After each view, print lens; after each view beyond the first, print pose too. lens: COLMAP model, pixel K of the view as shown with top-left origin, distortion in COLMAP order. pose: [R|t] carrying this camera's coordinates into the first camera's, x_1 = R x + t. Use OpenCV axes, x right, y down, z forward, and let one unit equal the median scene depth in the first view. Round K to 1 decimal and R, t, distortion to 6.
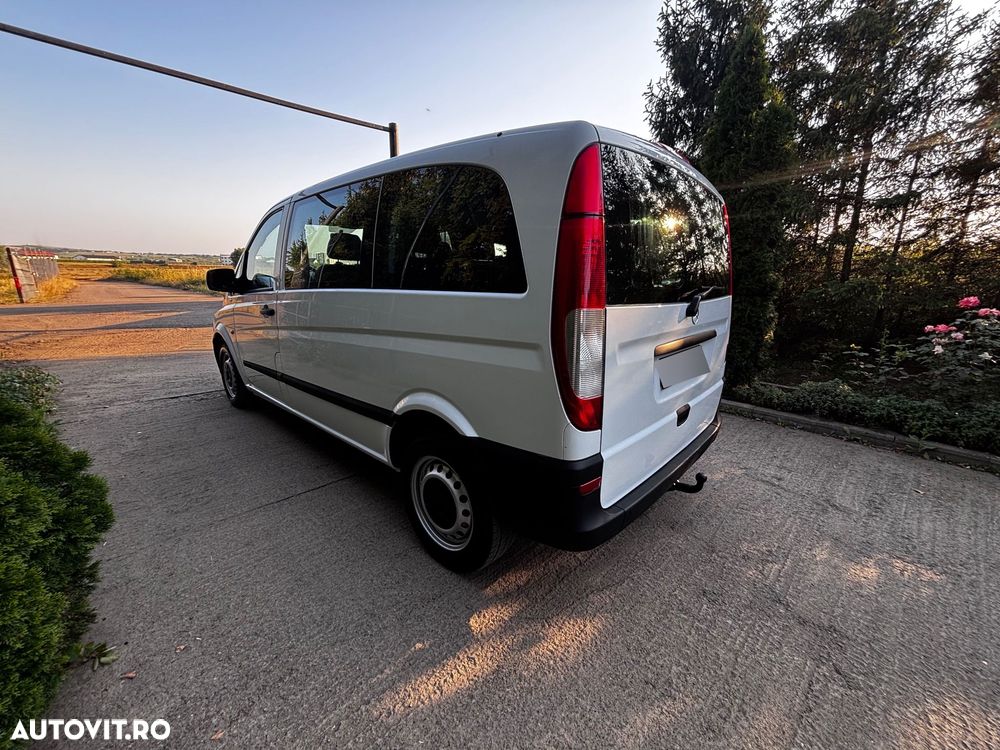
lens RADIAL K [[396.7, 0, 500.6], [0, 396.7, 385.2], [0, 0, 1]] dist [0.000697, 0.000119]
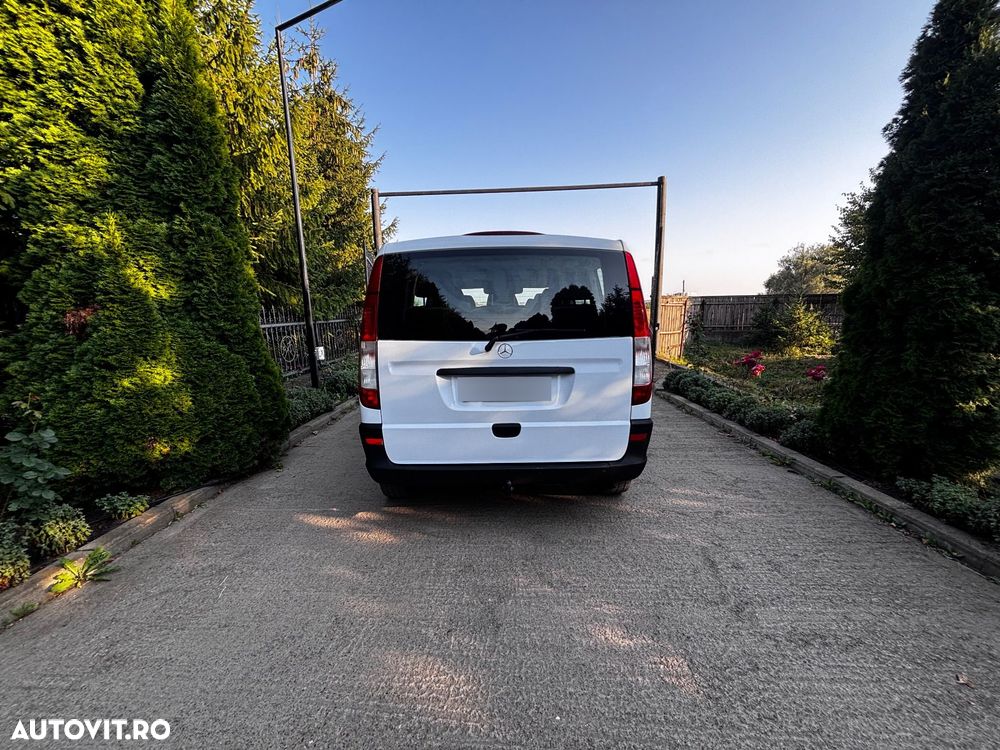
lens RADIAL K [[403.3, 0, 500.0], [0, 403.3, 375.0], [0, 0, 1]] dist [0.001727, 0.000302]
pose [[0.686478, 0.086278, -0.722014, 1.583836], [-0.170478, 0.984358, -0.044461, -0.040835], [0.706884, 0.153609, 0.690448, 0.094474]]
